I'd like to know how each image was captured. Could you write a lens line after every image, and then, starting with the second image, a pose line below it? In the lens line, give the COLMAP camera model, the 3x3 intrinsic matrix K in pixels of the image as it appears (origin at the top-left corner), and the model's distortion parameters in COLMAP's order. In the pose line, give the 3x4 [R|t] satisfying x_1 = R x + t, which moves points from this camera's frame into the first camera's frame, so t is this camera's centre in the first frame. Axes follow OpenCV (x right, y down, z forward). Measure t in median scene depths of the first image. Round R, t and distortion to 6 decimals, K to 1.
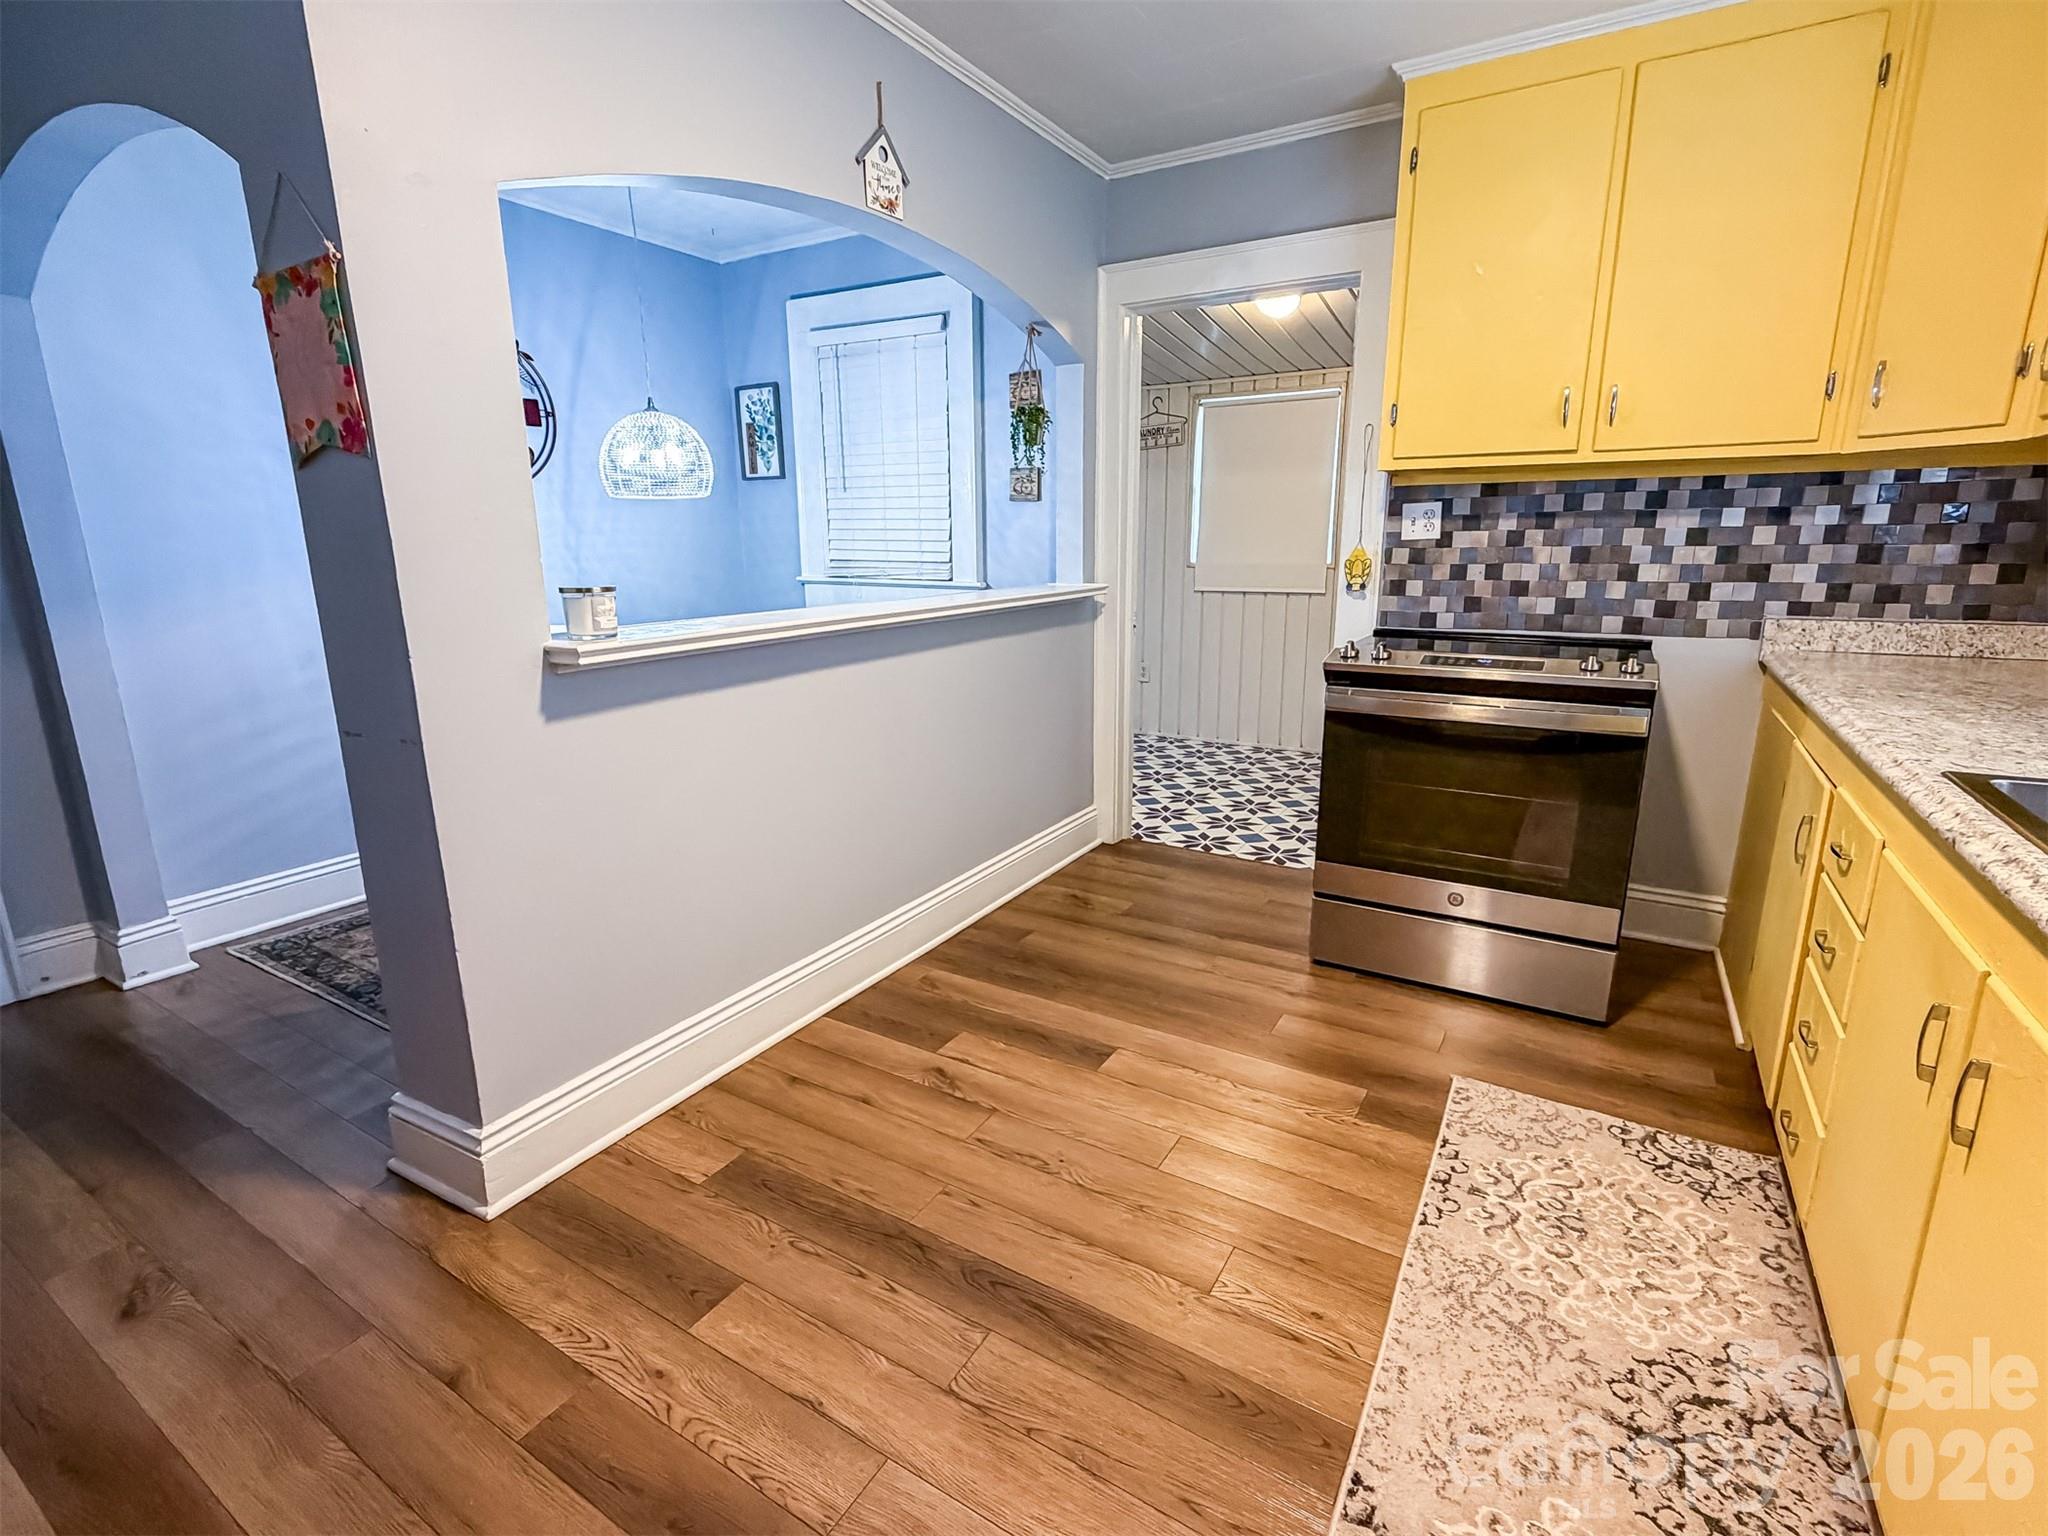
lens RADIAL K [[959.5, 0, 1021.0], [0, 959.5, 765.9], [0, 0, 1]] dist [-0.001559, -0.000250]
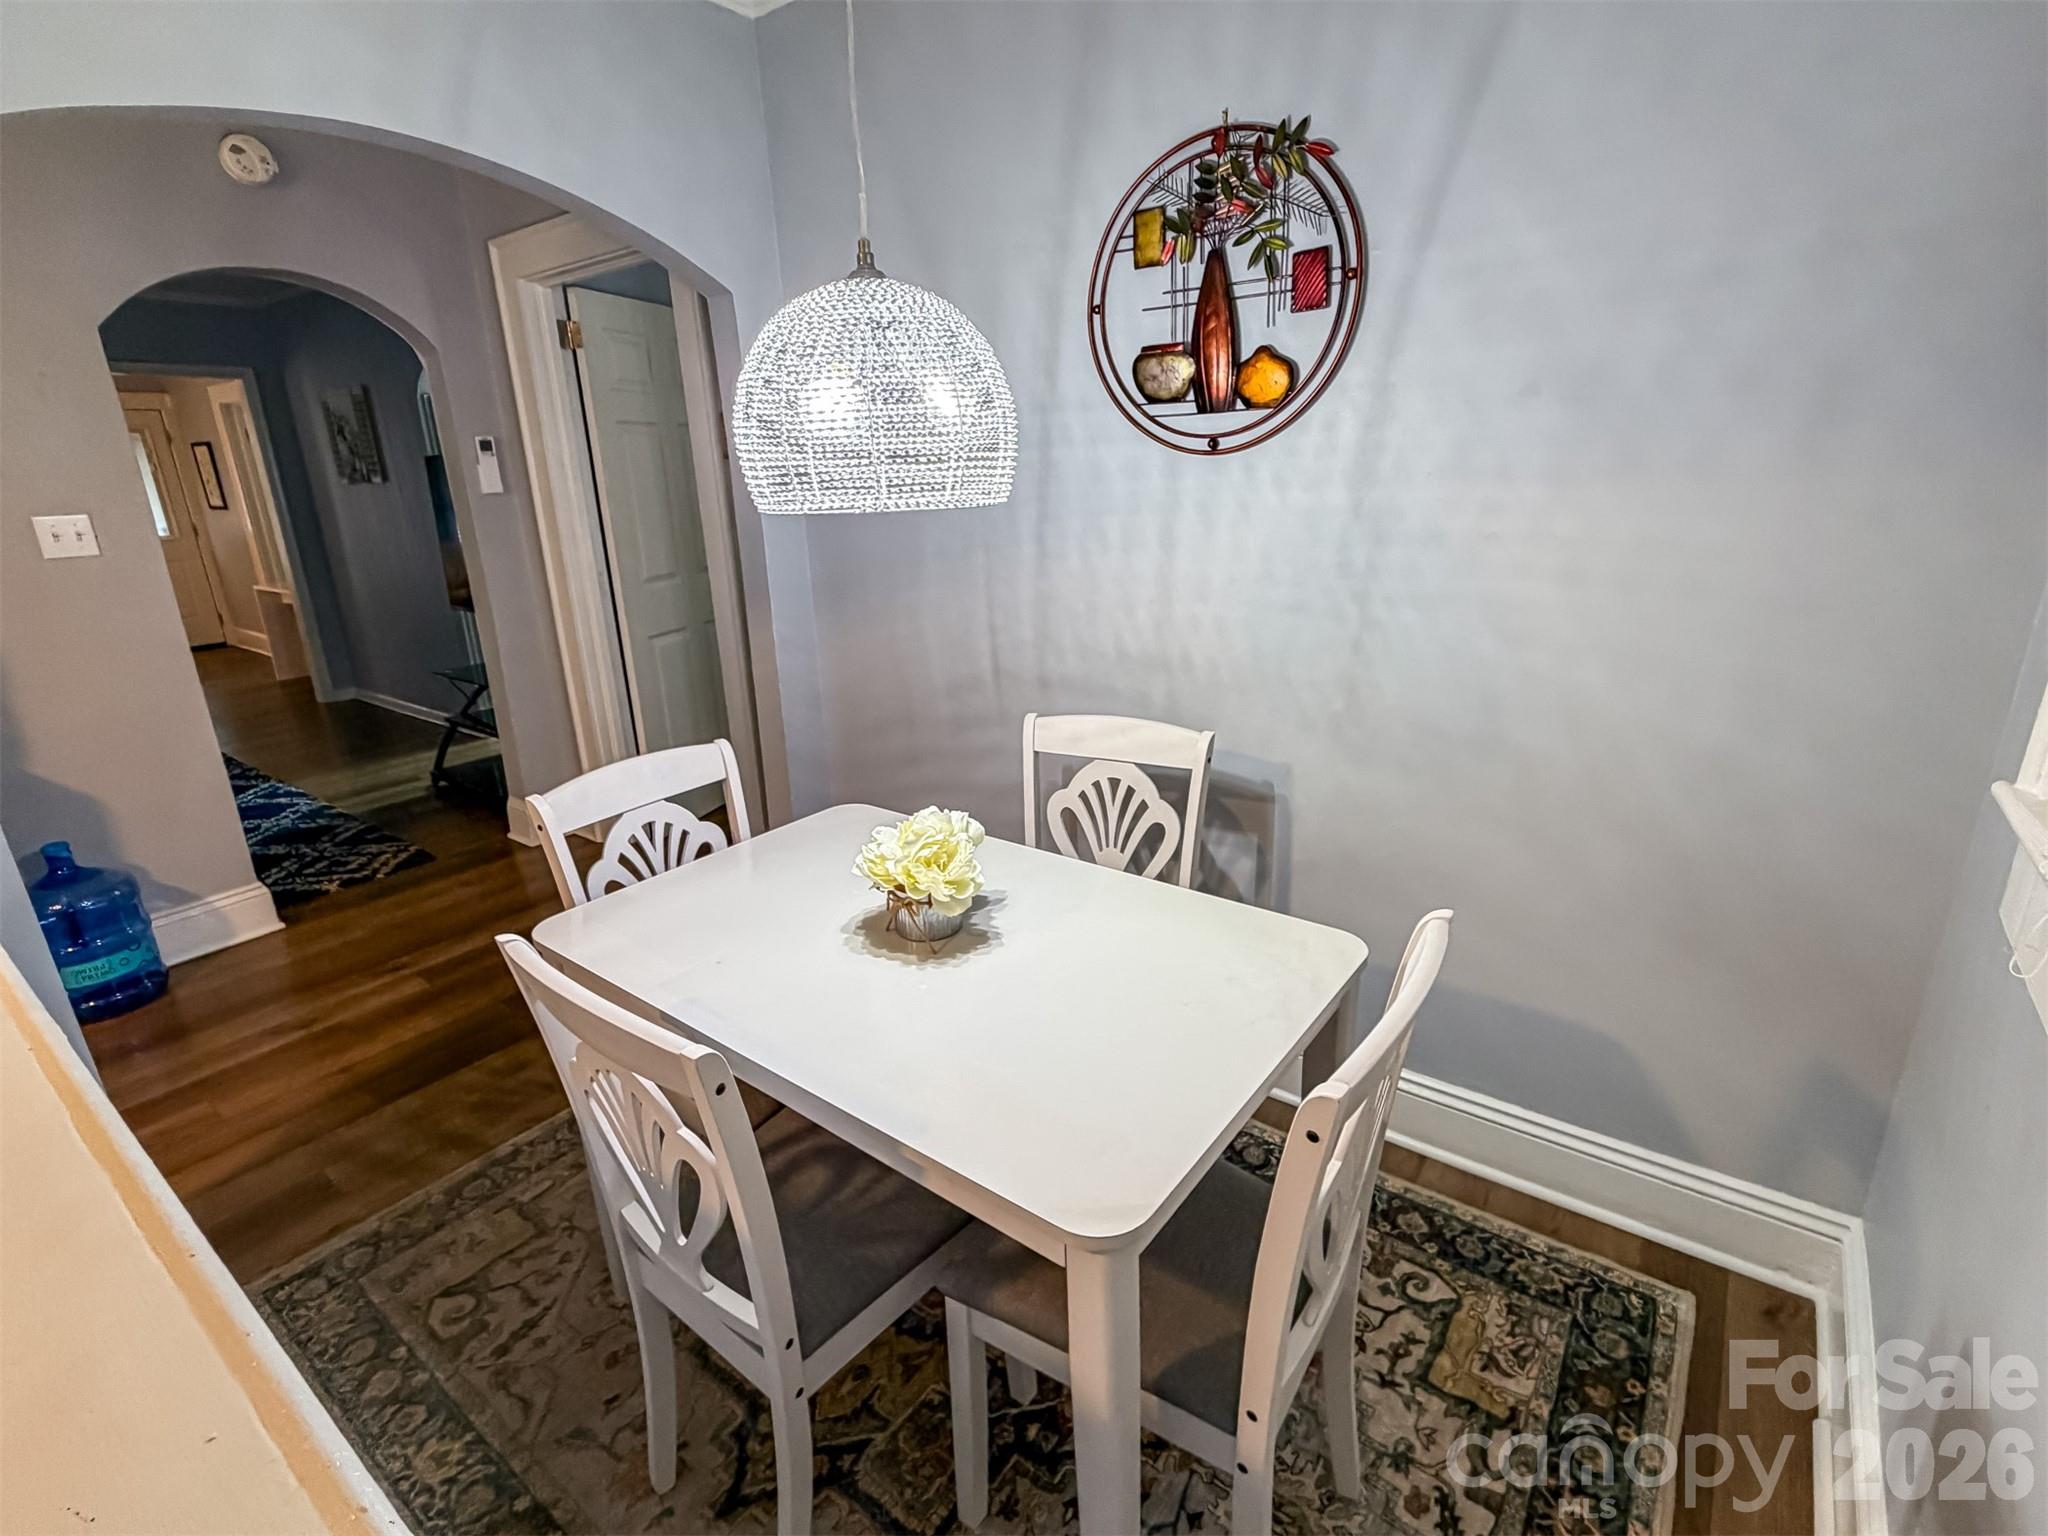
lens RADIAL K [[967.2, 0, 1014.3], [0, 967.2, 766.8], [0, 0, 1]] dist [0.000715, 0.000039]
pose [[-0.104103, 0.312662, -0.944142, 0.029778], [-0.203151, 0.922601, 0.327929, -0.373997], [0.973598, 0.225942, -0.032528, 1.262451]]
